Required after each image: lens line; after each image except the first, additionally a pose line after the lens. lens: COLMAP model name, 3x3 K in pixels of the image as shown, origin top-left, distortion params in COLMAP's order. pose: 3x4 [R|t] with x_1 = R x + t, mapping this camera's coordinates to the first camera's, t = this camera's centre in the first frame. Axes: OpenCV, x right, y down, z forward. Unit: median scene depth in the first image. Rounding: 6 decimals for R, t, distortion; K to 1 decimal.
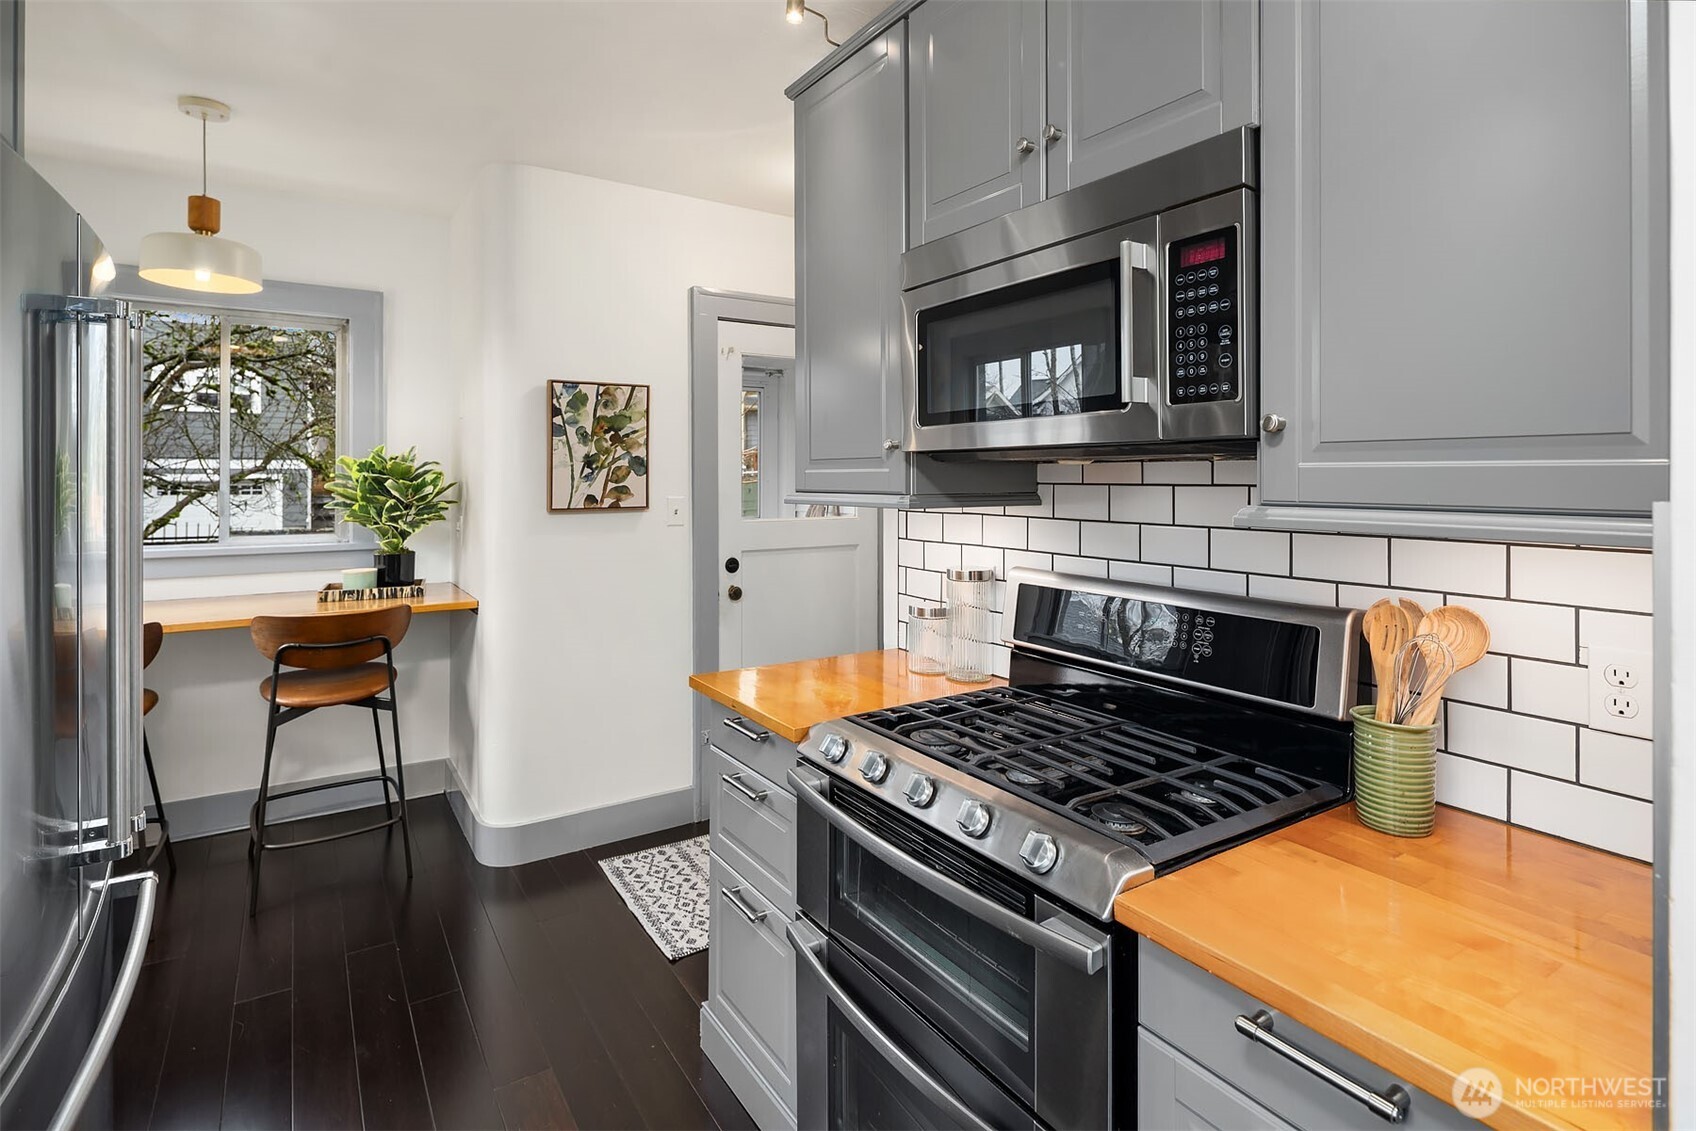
lens RADIAL K [[835.2, 0, 841.0], [0, 835.2, 474.9], [0, 0, 1]] dist [-0.005904, -0.000635]
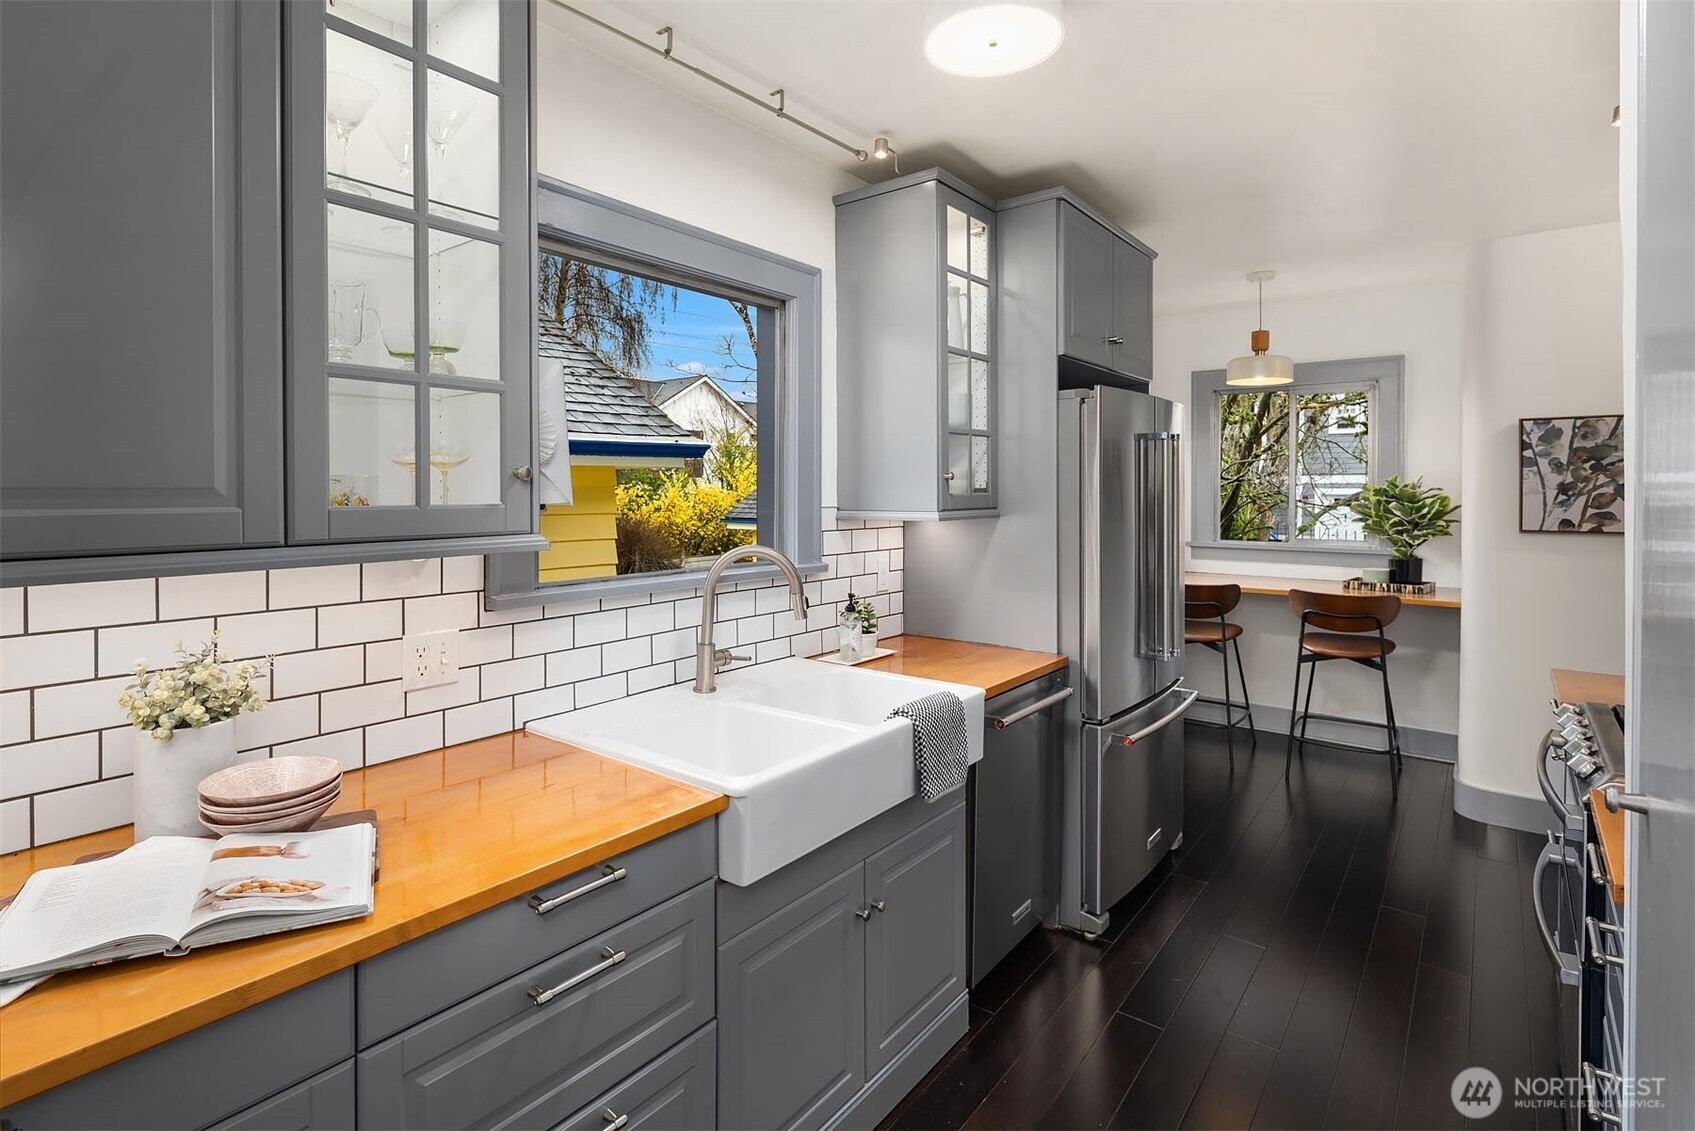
lens RADIAL K [[834.7, 0, 830.6], [0, 834.7, 495.1], [0, 0, 1]] dist [-0.005904, -0.000635]
pose [[0.312387, 0.009873, -0.949904, 0.433024], [-0.000898, 0.999949, 0.010098, -0.017933], [0.949954, -0.002302, 0.312380, -0.261778]]
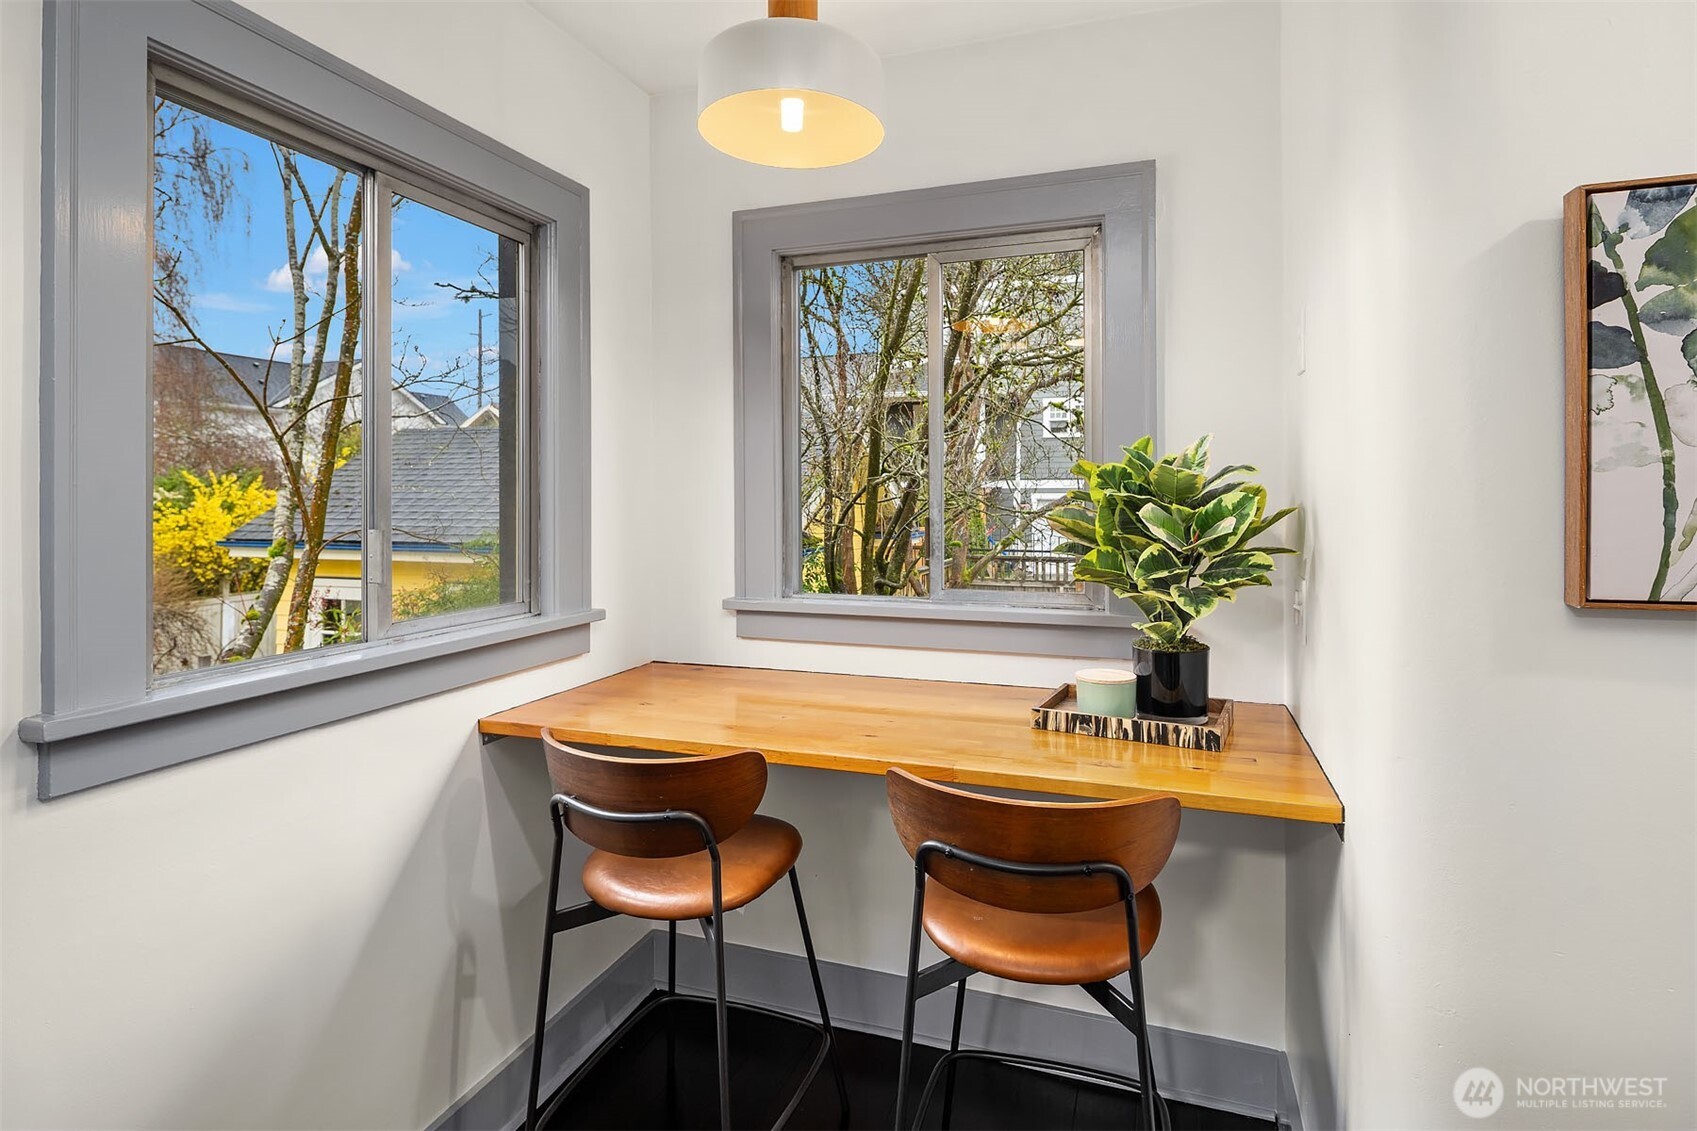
lens RADIAL K [[835.7, 0, 874.5], [0, 835.7, 490.9], [0, 0, 1]] dist [-0.005904, -0.000635]
pose [[0.606686, -0.006806, -0.794912, -0.251333], [0.003792, 0.999977, -0.005667, 0.000606], [0.794932, 0.000424, 0.606698, 0.576279]]
